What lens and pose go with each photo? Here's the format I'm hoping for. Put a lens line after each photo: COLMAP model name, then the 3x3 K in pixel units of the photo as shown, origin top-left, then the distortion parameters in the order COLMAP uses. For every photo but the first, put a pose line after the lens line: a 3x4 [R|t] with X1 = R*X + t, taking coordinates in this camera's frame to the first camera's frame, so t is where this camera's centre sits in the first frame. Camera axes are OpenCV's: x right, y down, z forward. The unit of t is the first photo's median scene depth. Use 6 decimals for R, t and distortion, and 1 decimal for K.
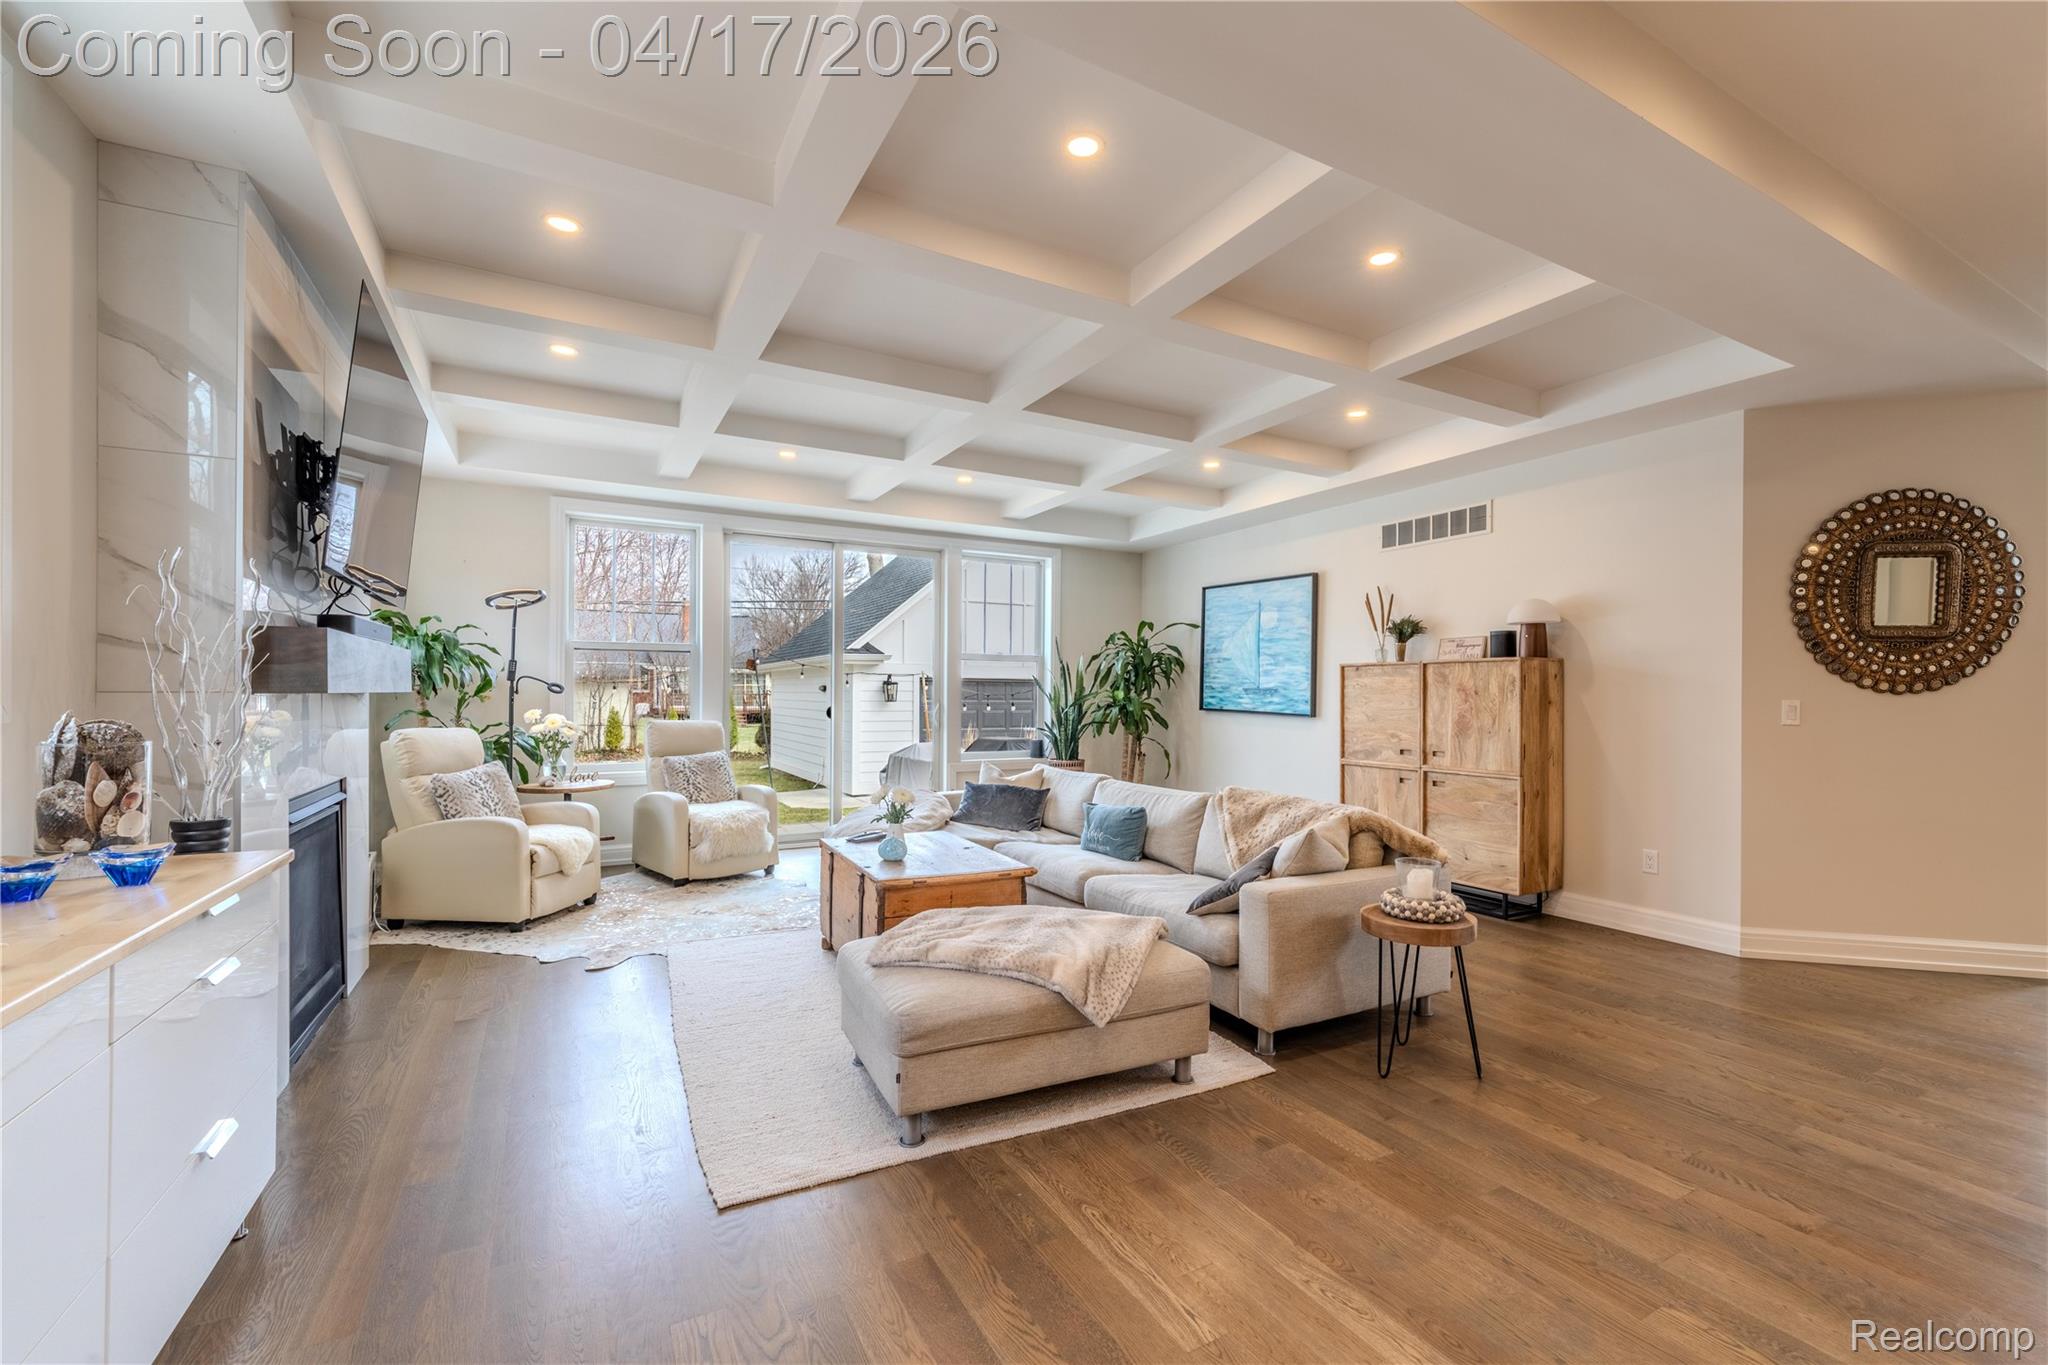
lens RADIAL K [[835.7, 0, 1028.3], [0, 835.7, 697.9], [0, 0, 1]] dist [-0.000367, -0.000252]
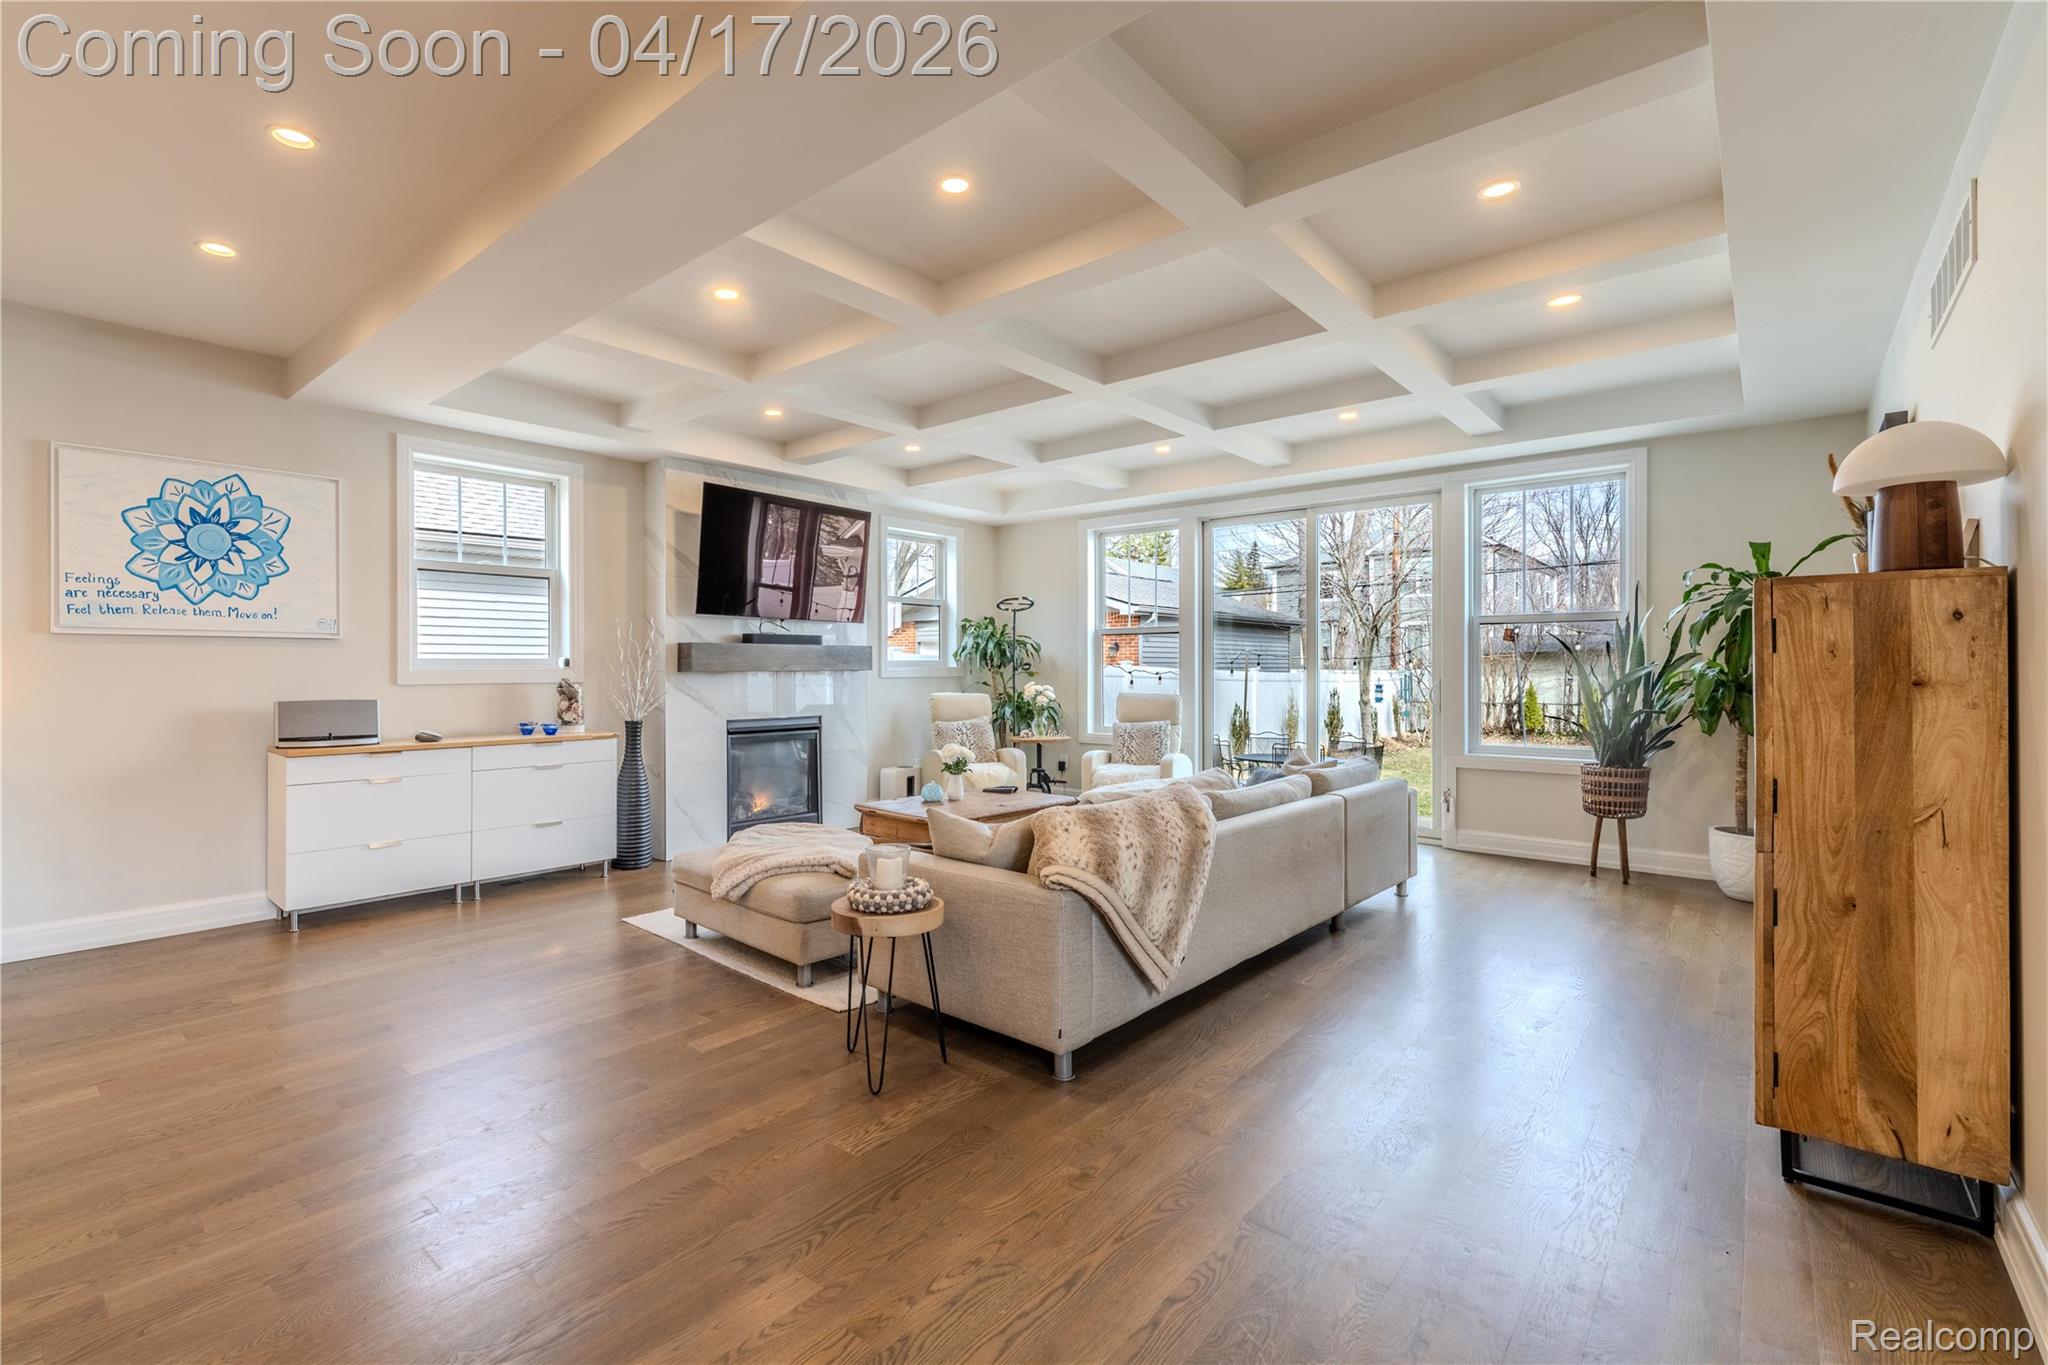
lens RADIAL K [[889.0, 0, 982.9], [0, 889.0, 667.4], [0, 0, 1]] dist [-0.002993, 0.000346]
pose [[0.369840, -0.006184, -0.929075, 1.028675], [-0.006142, 0.999940, -0.009100, 0.004225], [0.929075, 0.009072, 0.369779, 0.525373]]
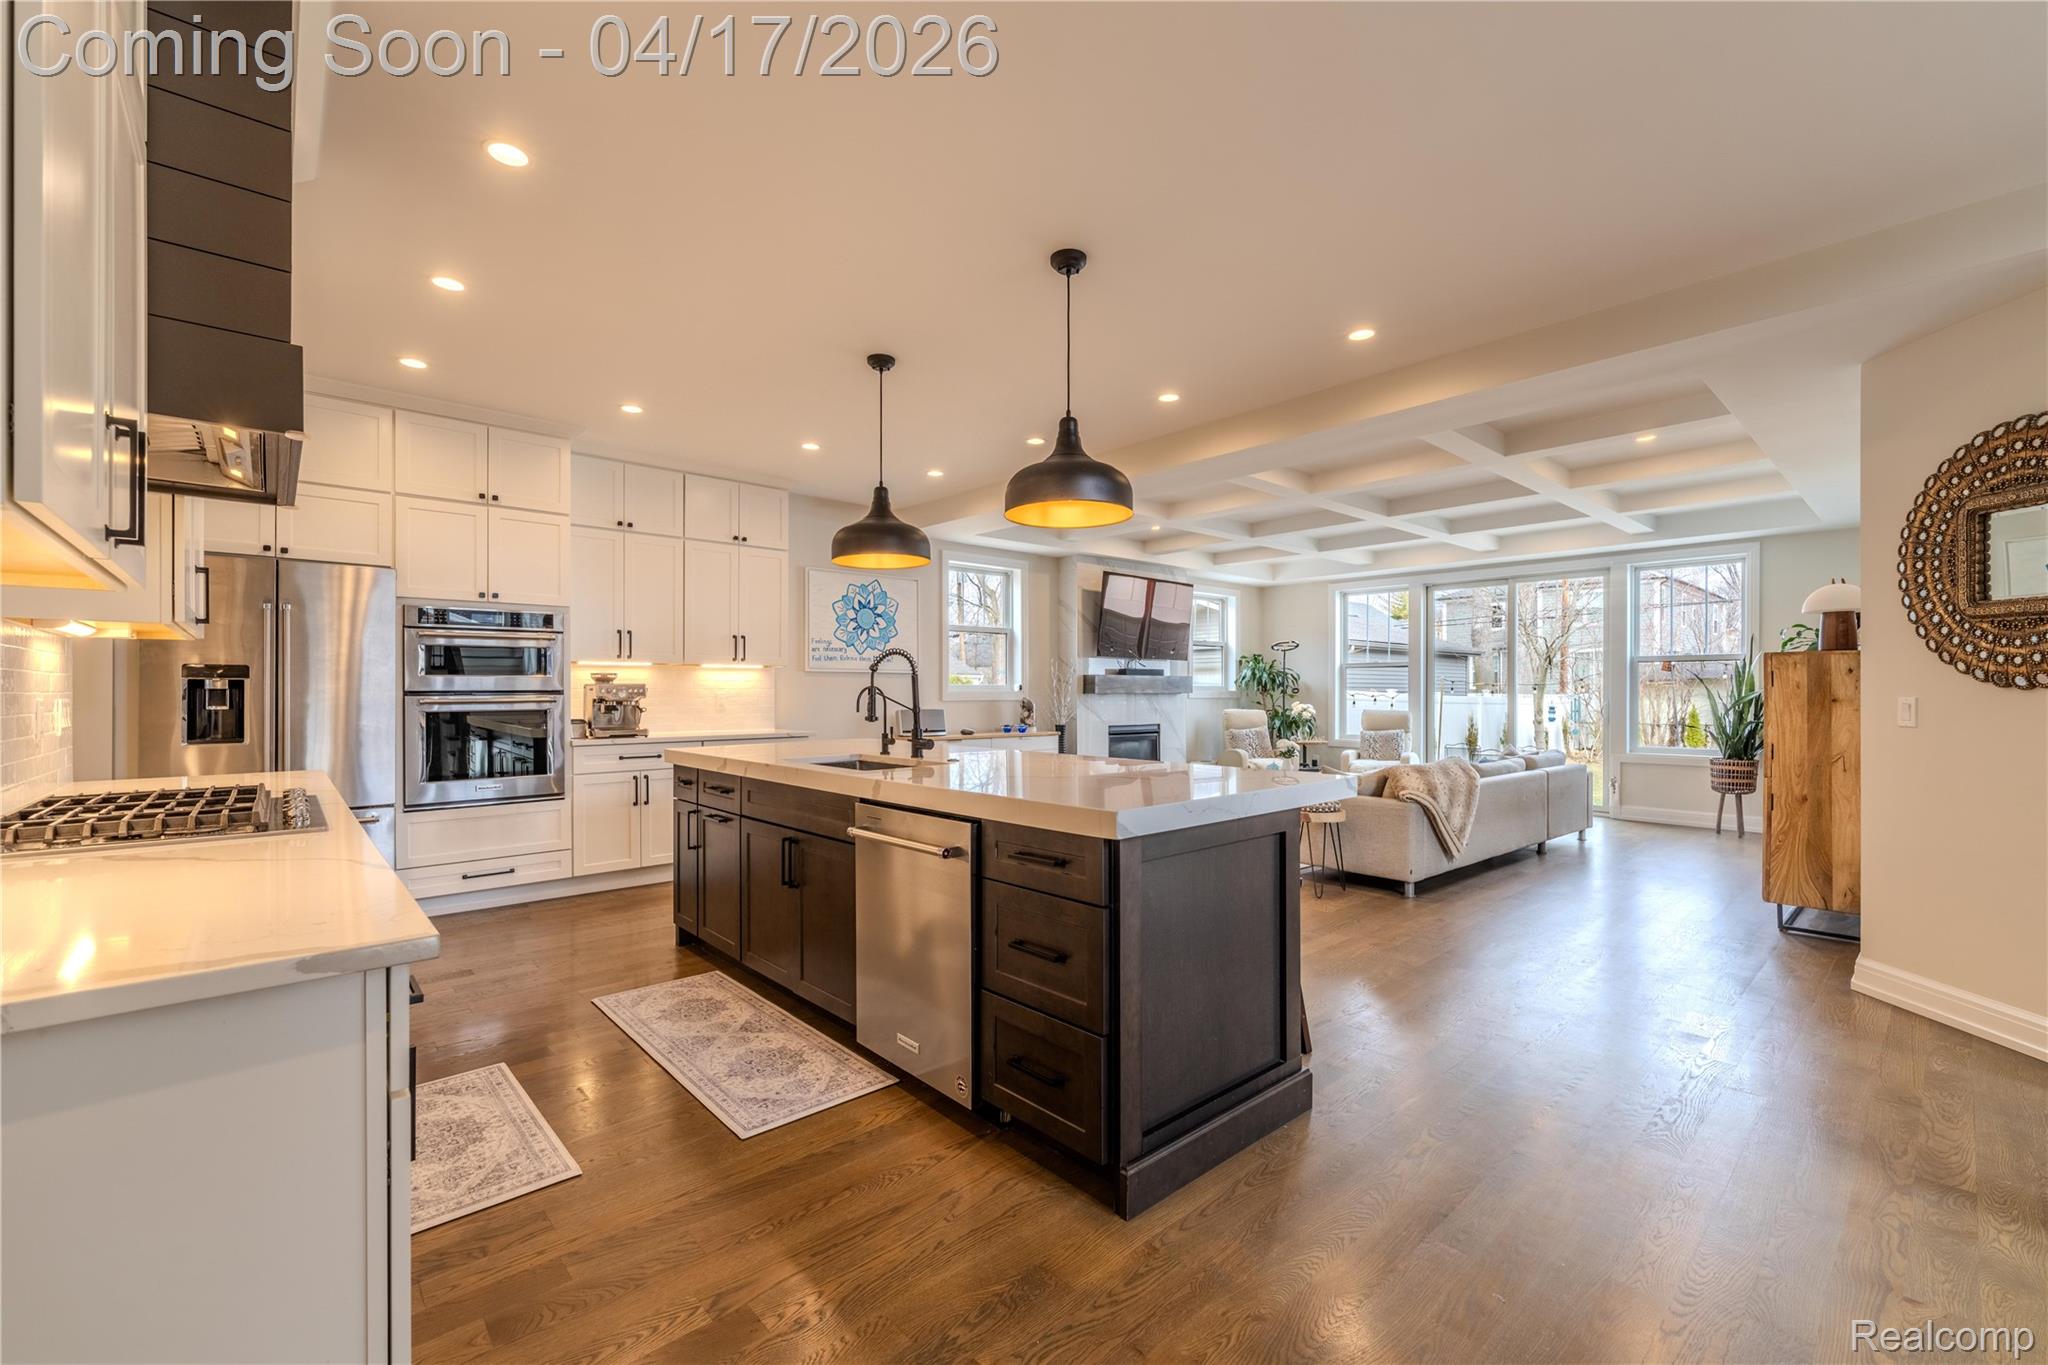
lens RADIAL K [[835.7, 0, 1058.8], [0, 835.7, 690.8], [0, 0, 1]] dist [-0.000367, -0.000252]
pose [[0.270770, -0.004901, -0.962632, 1.515817], [-0.009828, 0.999921, -0.007855, 0.011452], [0.962594, 0.011588, 0.270700, -0.040973]]
